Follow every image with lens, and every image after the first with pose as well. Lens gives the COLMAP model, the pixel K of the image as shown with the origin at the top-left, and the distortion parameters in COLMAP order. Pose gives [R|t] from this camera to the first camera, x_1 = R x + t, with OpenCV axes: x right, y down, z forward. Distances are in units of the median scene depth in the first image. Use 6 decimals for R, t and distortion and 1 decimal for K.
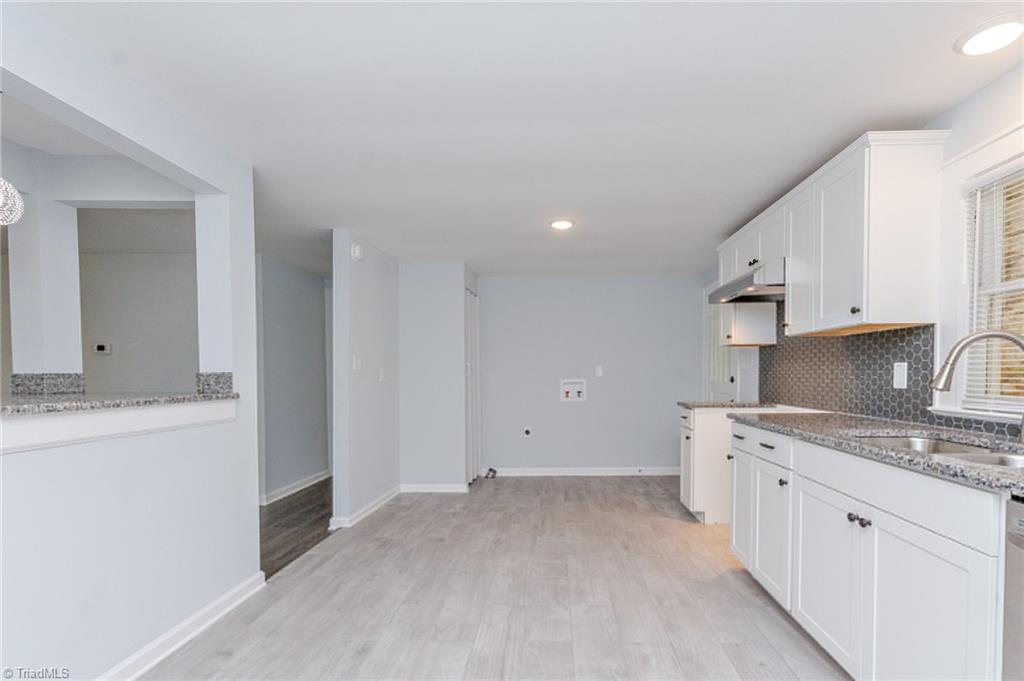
lens RADIAL K [[459.5, 0, 544.8], [0, 459.5, 385.7], [0, 0, 1]] dist [-0.000069, -0.000078]
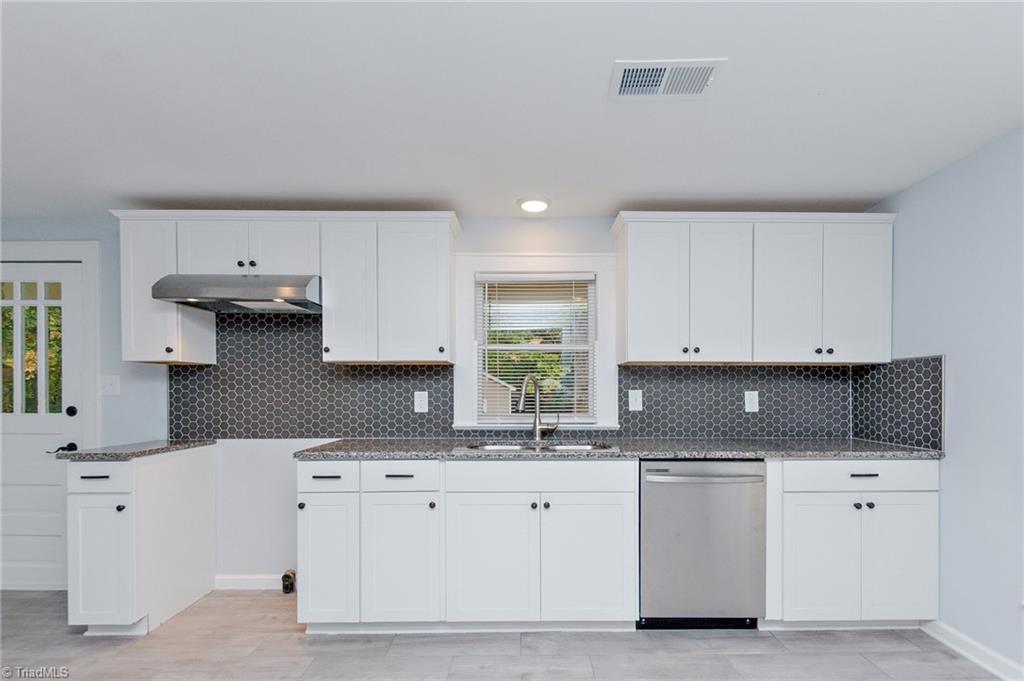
lens RADIAL K [[480.9, 0, 529.1], [0, 480.9, 392.2], [0, 0, 1]] dist [0.001430, 0.000075]
pose [[-0.034558, 0.001455, 0.999402, -0.551752], [0.030866, 0.999523, -0.000387, -0.038770], [-0.998926, 0.030834, -0.034586, 0.731789]]
